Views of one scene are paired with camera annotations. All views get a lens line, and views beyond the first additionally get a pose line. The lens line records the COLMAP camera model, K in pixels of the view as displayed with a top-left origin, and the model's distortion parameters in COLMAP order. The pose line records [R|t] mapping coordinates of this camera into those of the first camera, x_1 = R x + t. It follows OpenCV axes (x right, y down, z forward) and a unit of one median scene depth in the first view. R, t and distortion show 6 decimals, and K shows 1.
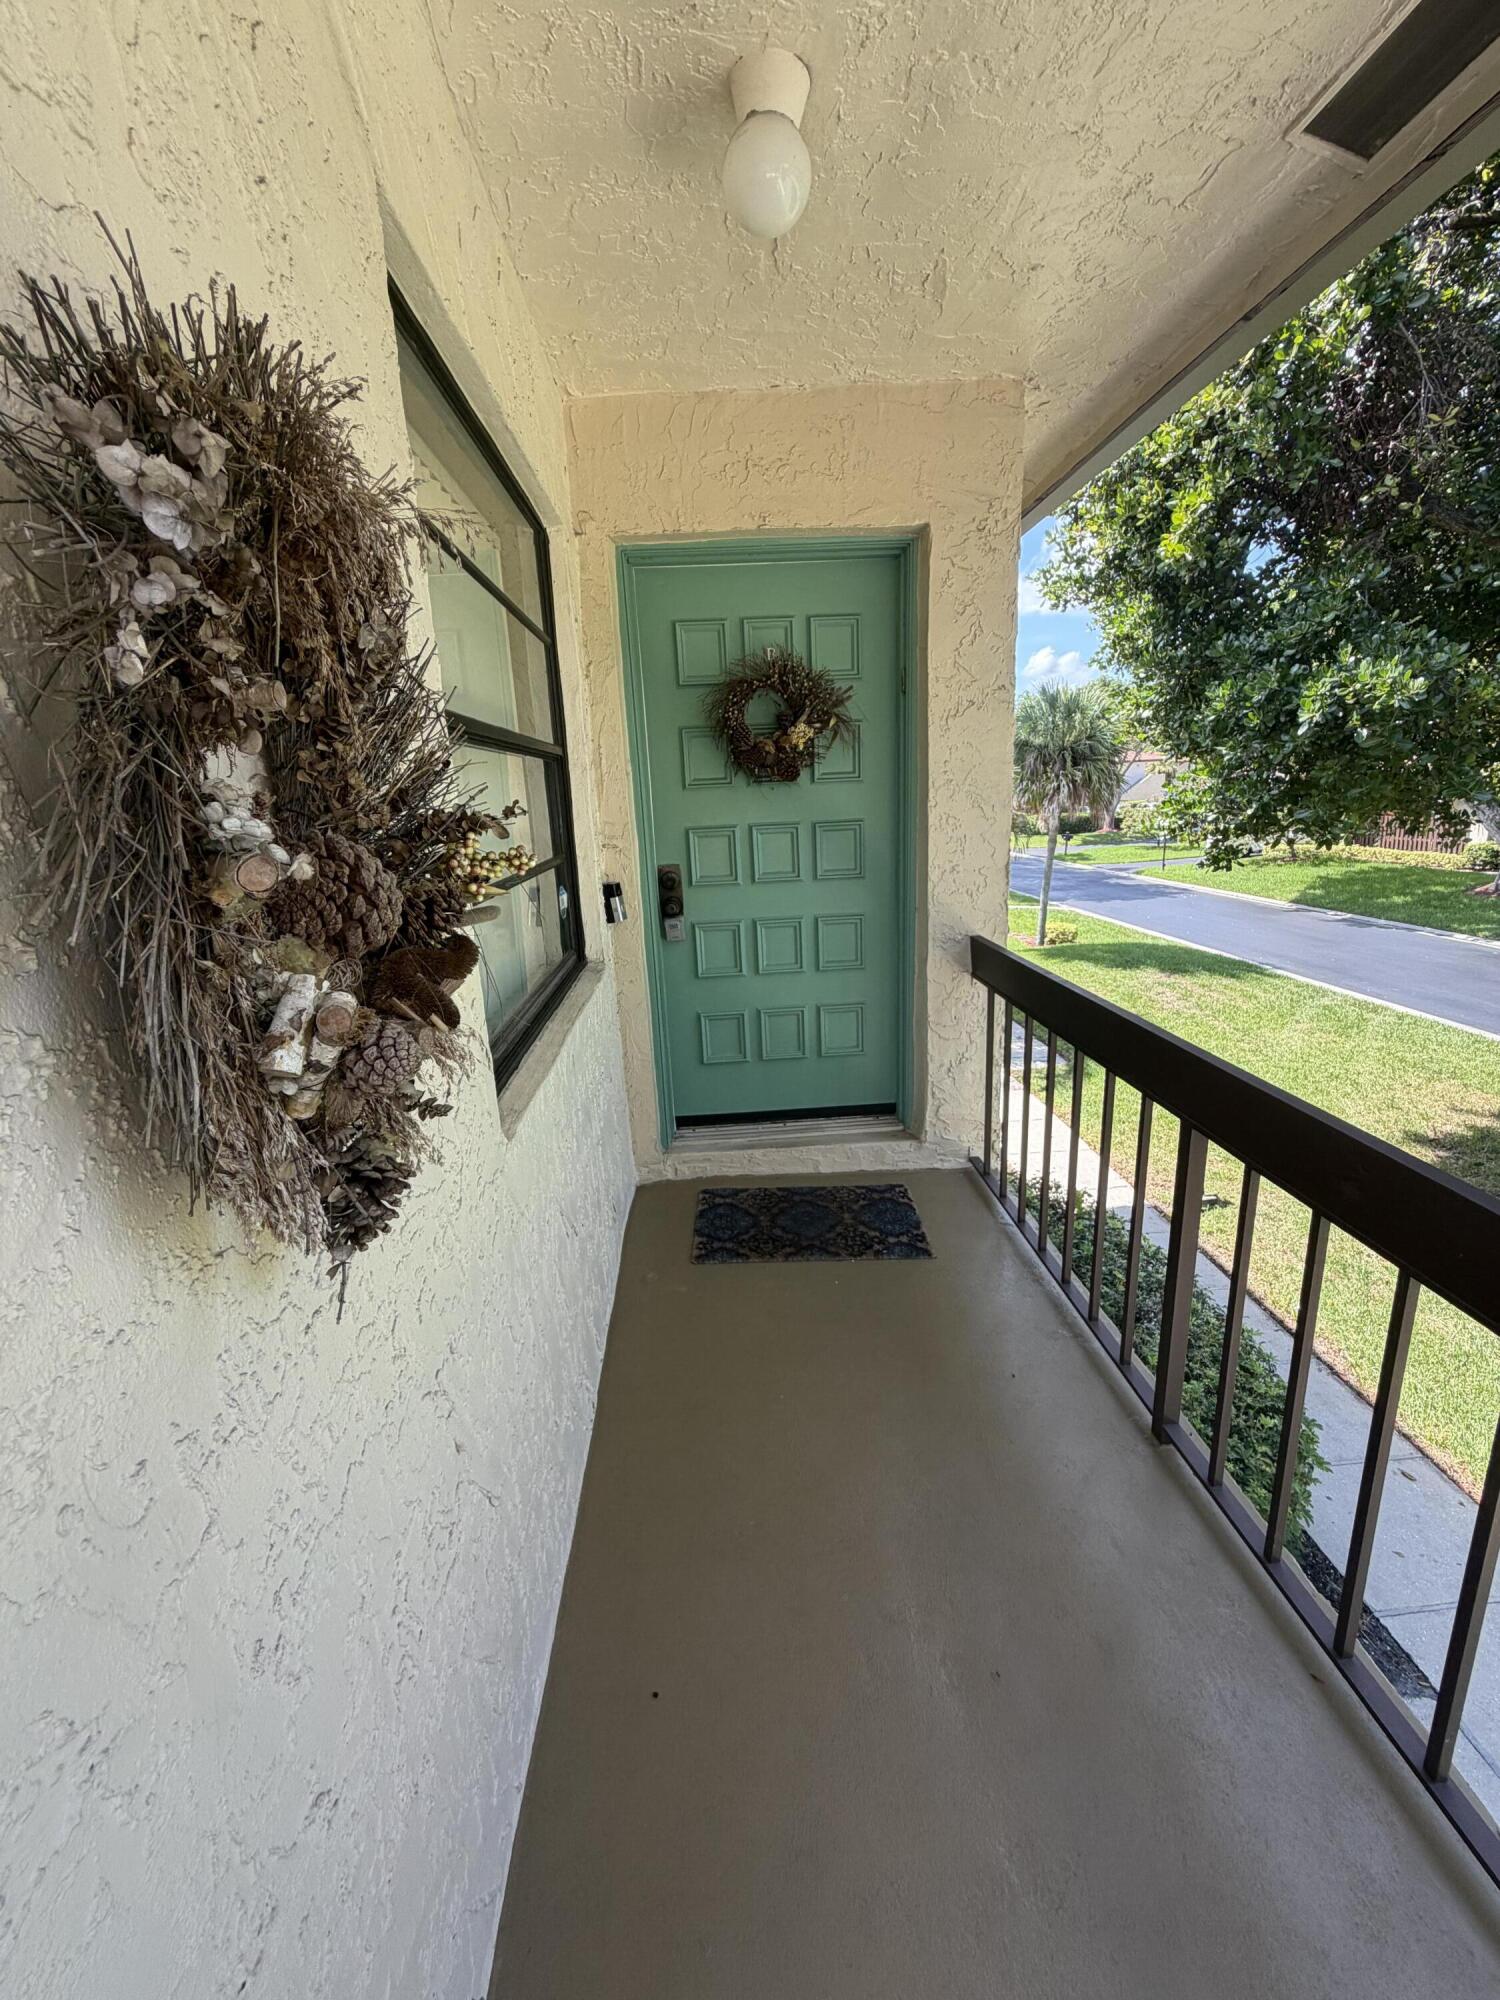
lens RADIAL K [[797.3, 0, 751.9], [0, 797.3, 991.3], [0, 0, 1]] dist [0.000849, 0.000355]
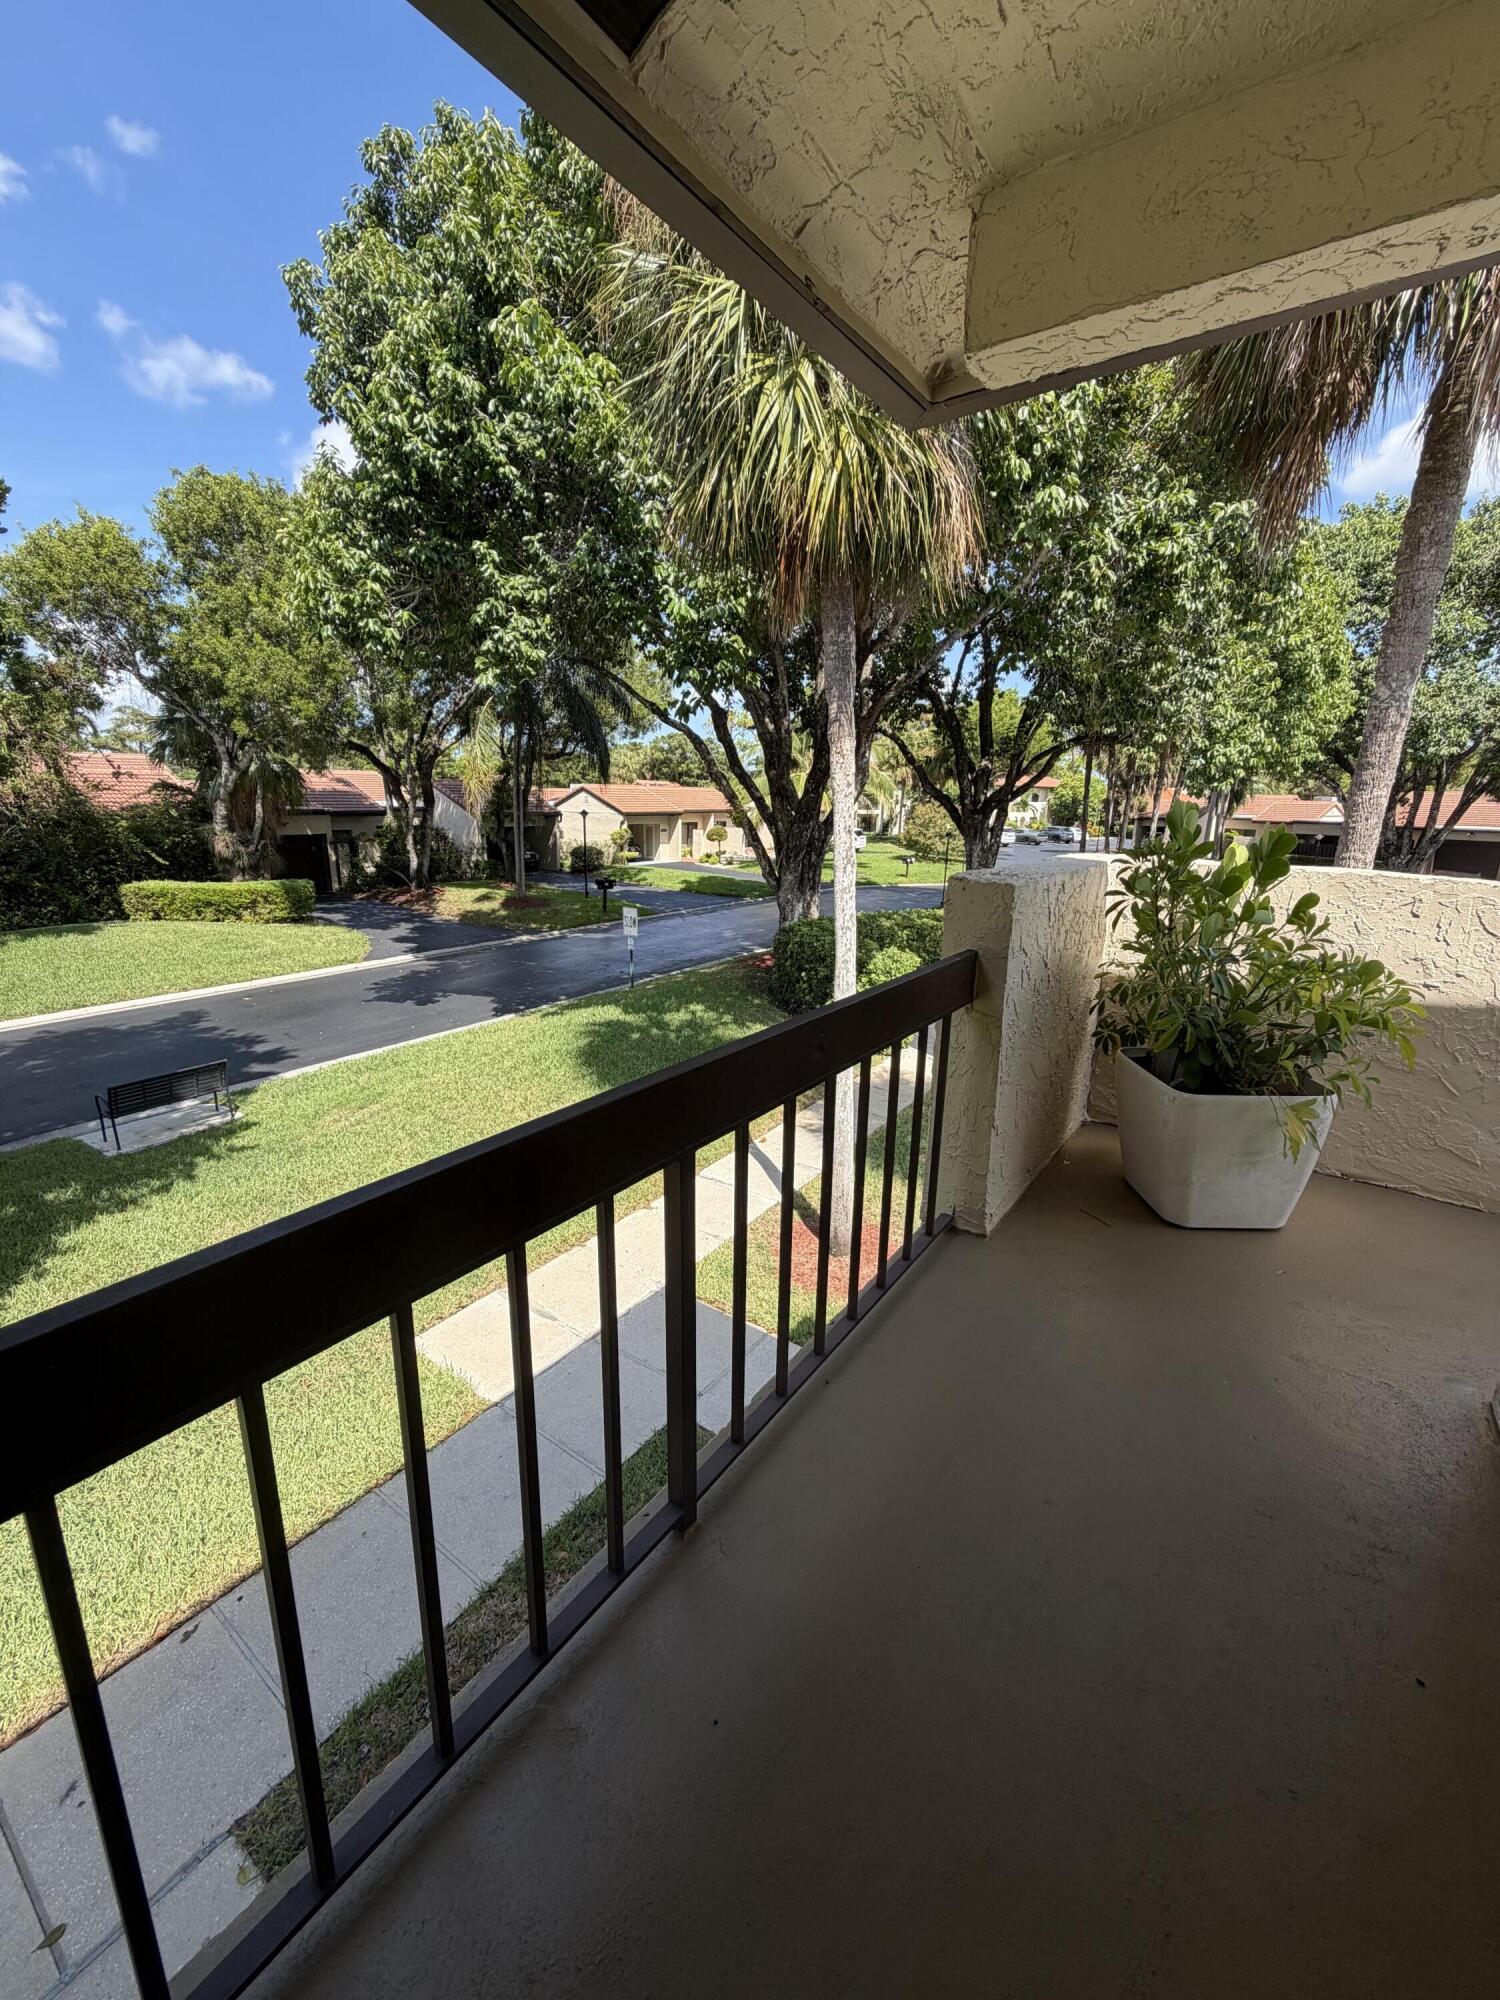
lens RADIAL K [[797.3, 0, 751.9], [0, 797.3, 991.3], [0, 0, 1]] dist [0.000849, 0.000355]
pose [[-0.776024, -0.119457, 0.619287, 0.002996], [0.171499, 0.904935, 0.389462, -0.224981], [-0.606939, 0.408439, -0.681765, 1.099515]]
